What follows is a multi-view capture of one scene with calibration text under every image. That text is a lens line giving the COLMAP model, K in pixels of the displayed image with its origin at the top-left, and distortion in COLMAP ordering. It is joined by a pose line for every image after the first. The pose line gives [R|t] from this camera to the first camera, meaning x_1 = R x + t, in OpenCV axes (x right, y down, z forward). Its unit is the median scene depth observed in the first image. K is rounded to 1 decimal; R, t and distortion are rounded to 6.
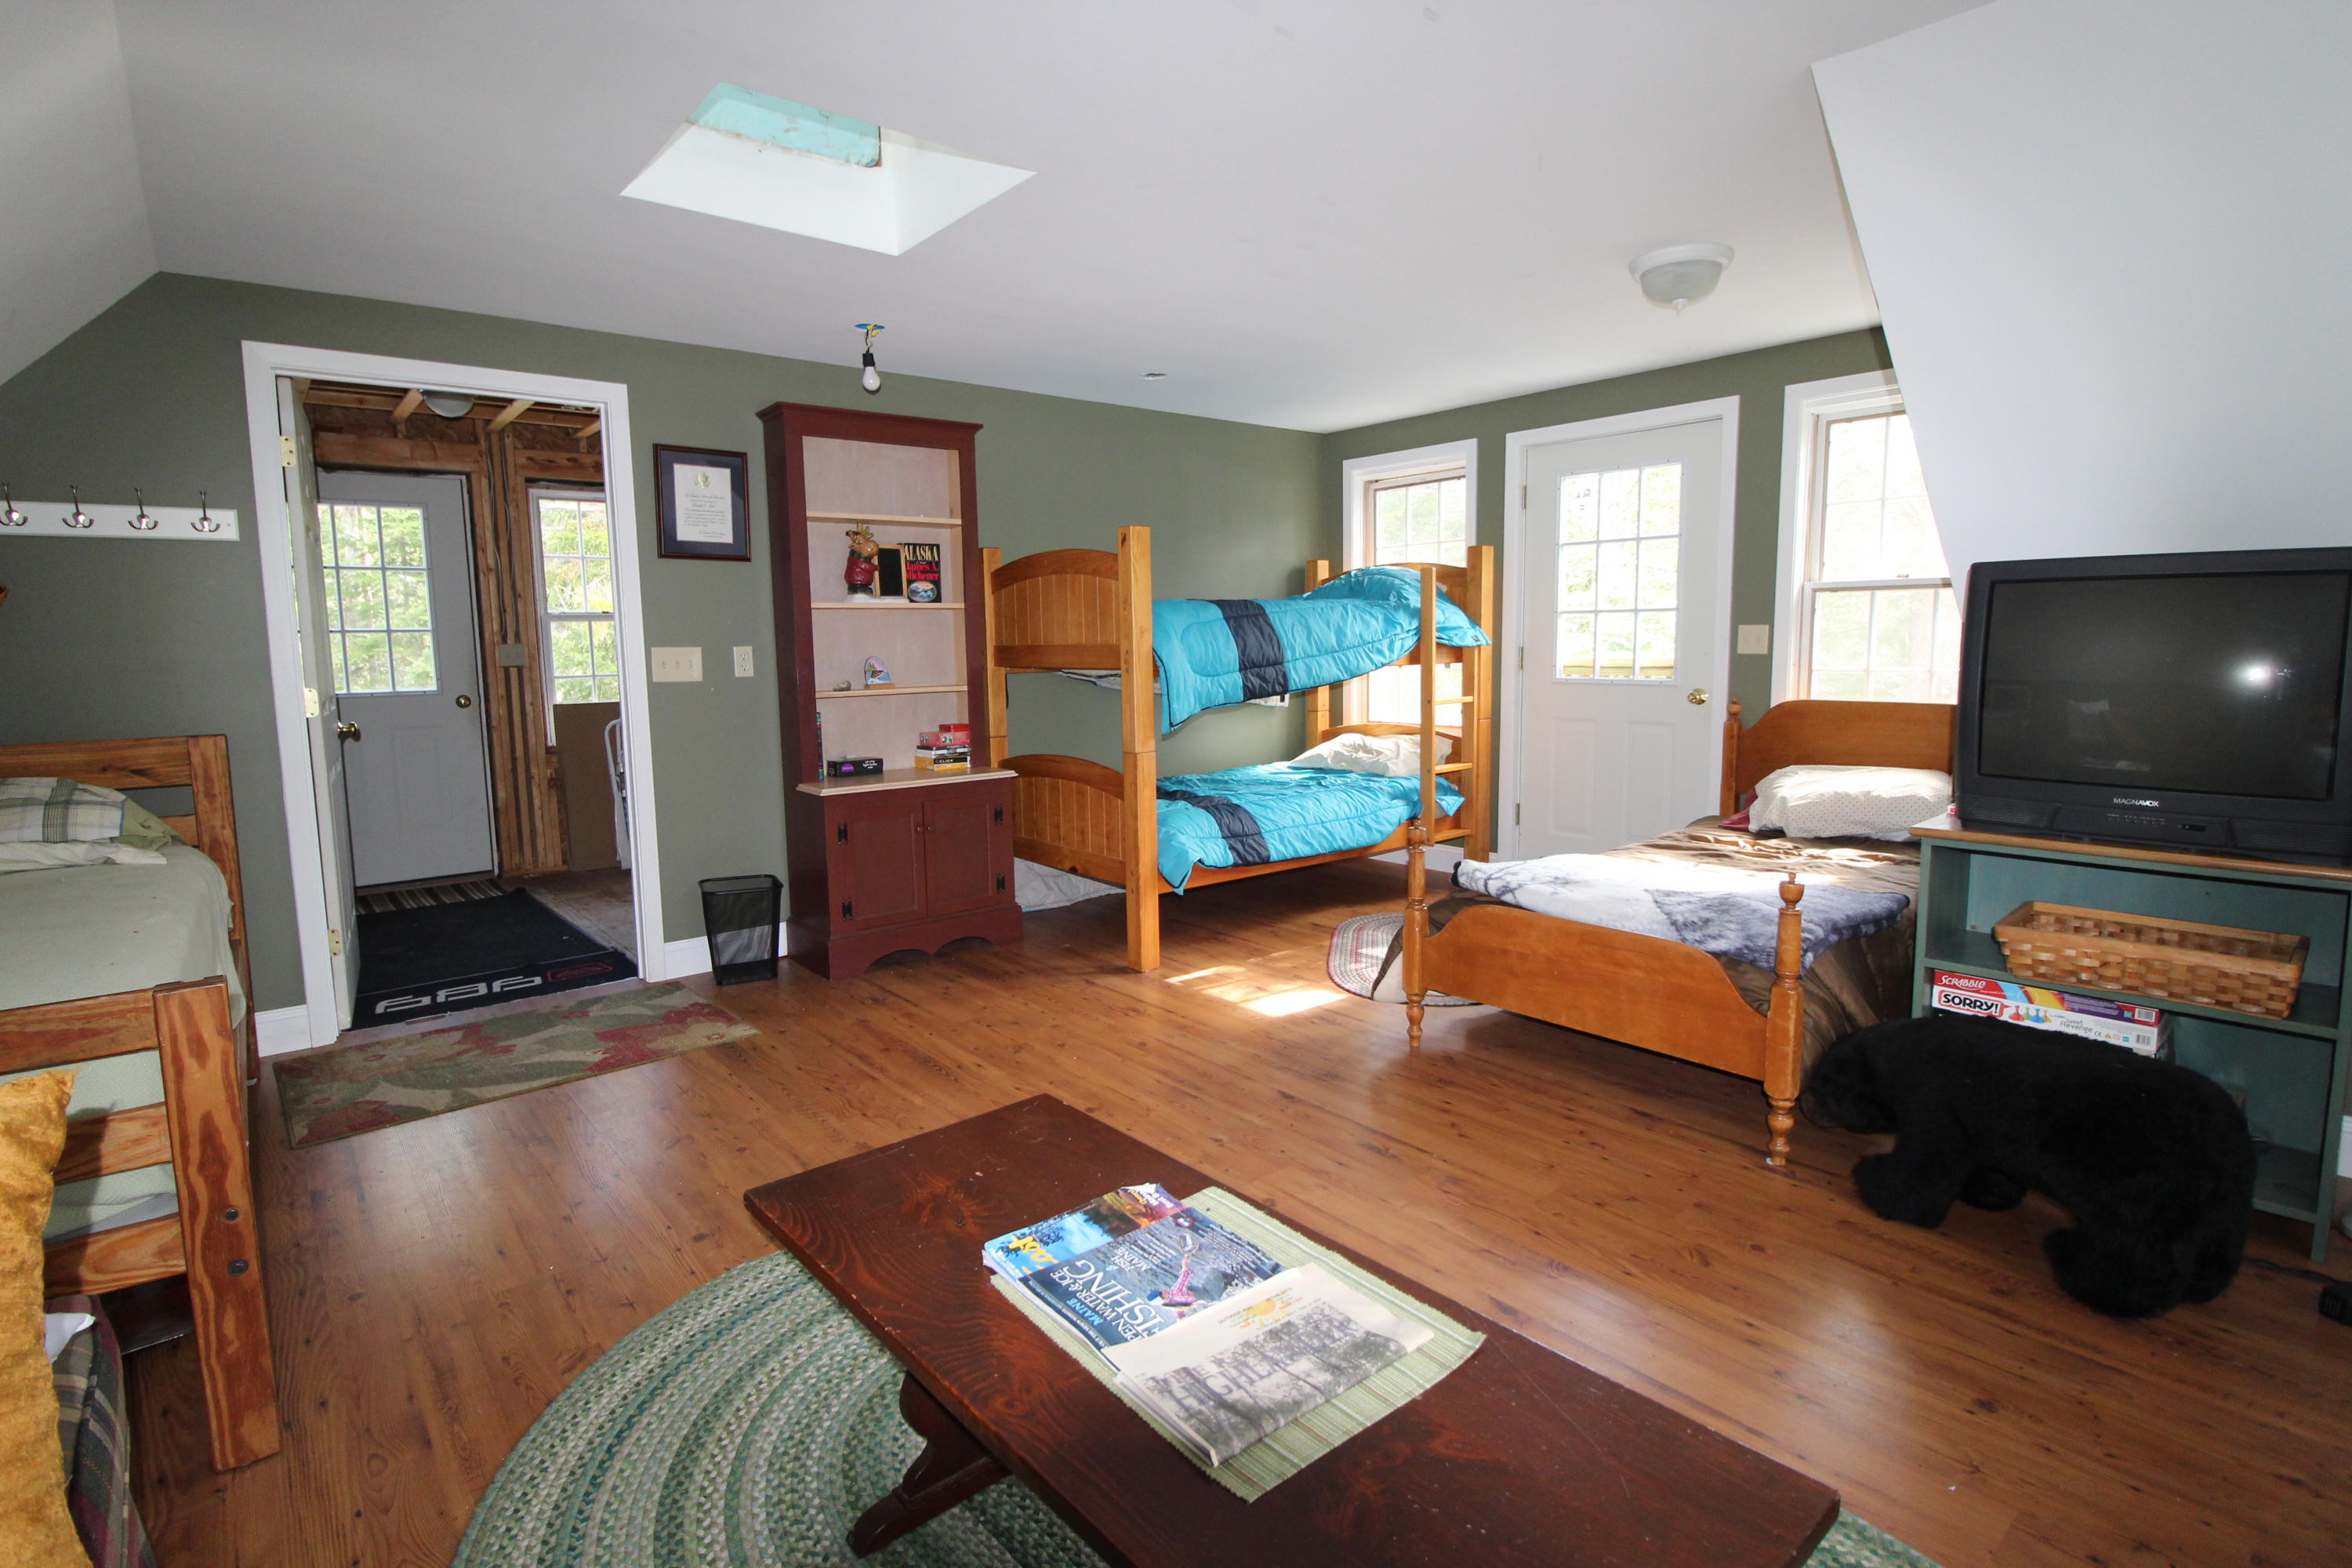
lens RADIAL K [[1171.3, 0, 1180.1], [0, 1171.3, 781.0], [0, 0, 1]] dist [0.000193, 0.000020]
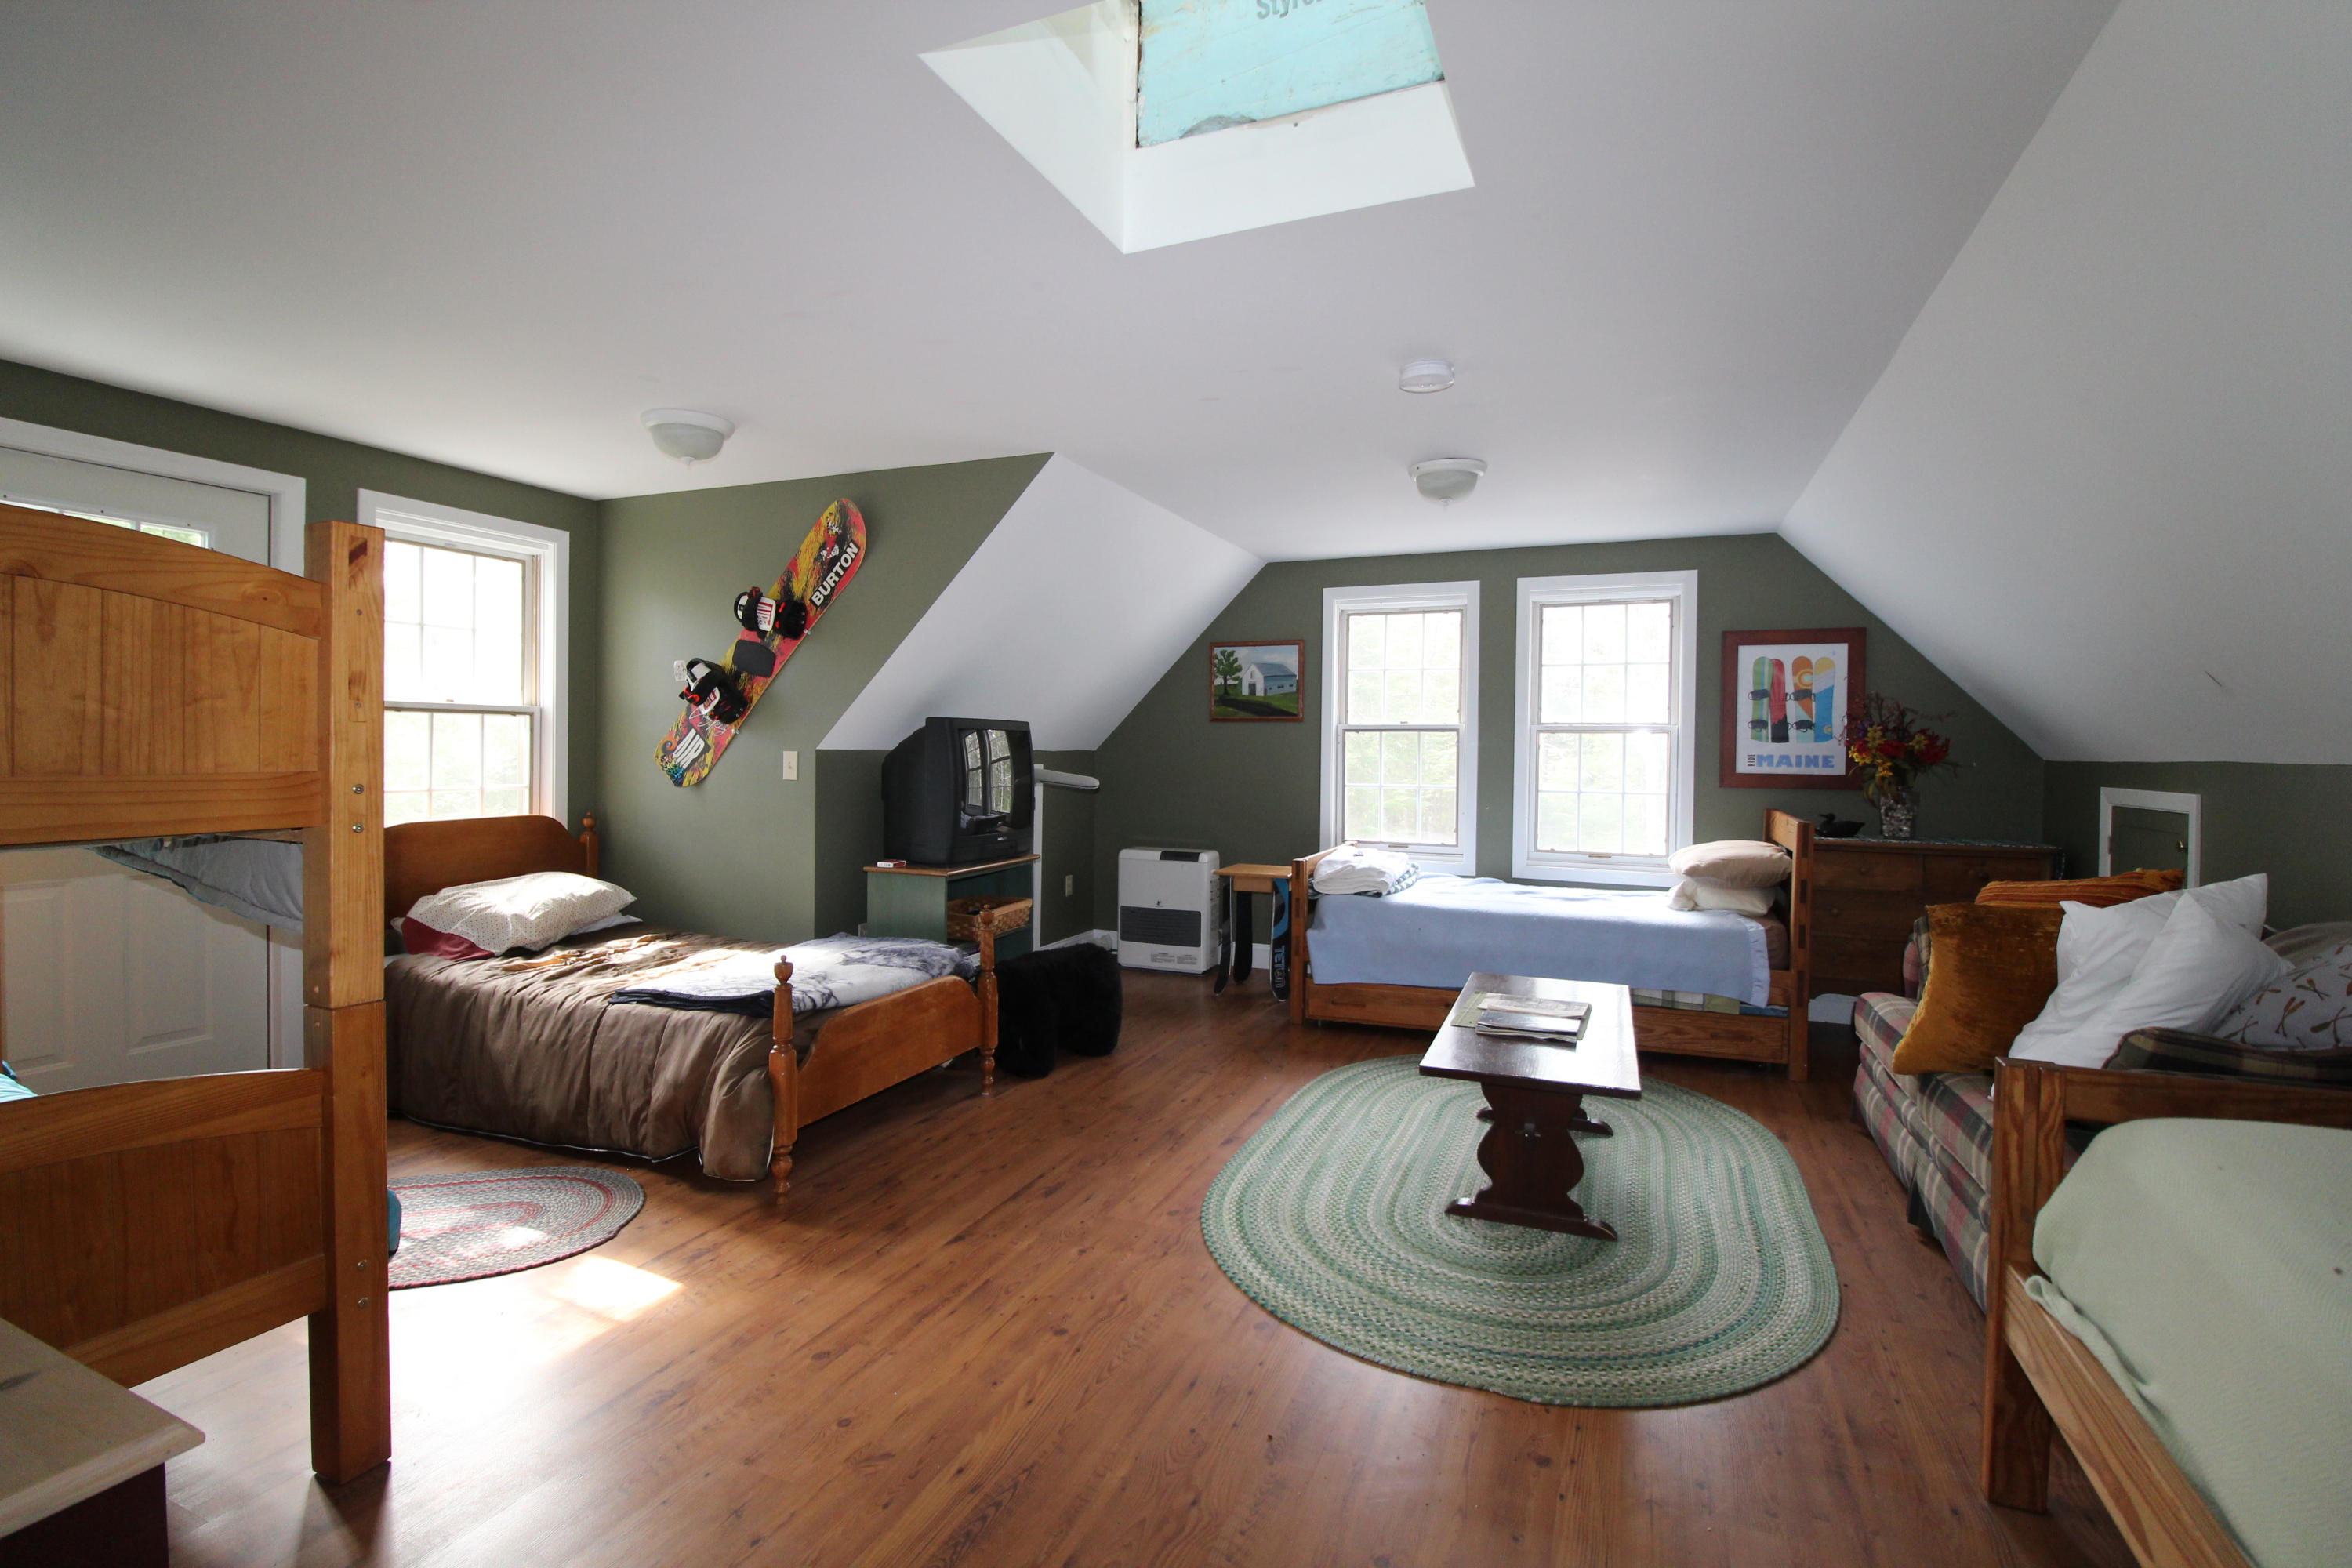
lens RADIAL K [[1096.0, 0, 1178.4], [0, 1096.0, 769.5], [0, 0, 1]] dist [-0.000180, -0.000011]
pose [[-0.471380, -0.009527, 0.881879, -0.798077], [0.105755, 0.992116, 0.067246, -0.153853], [-0.875567, 0.124962, -0.466656, 1.251861]]
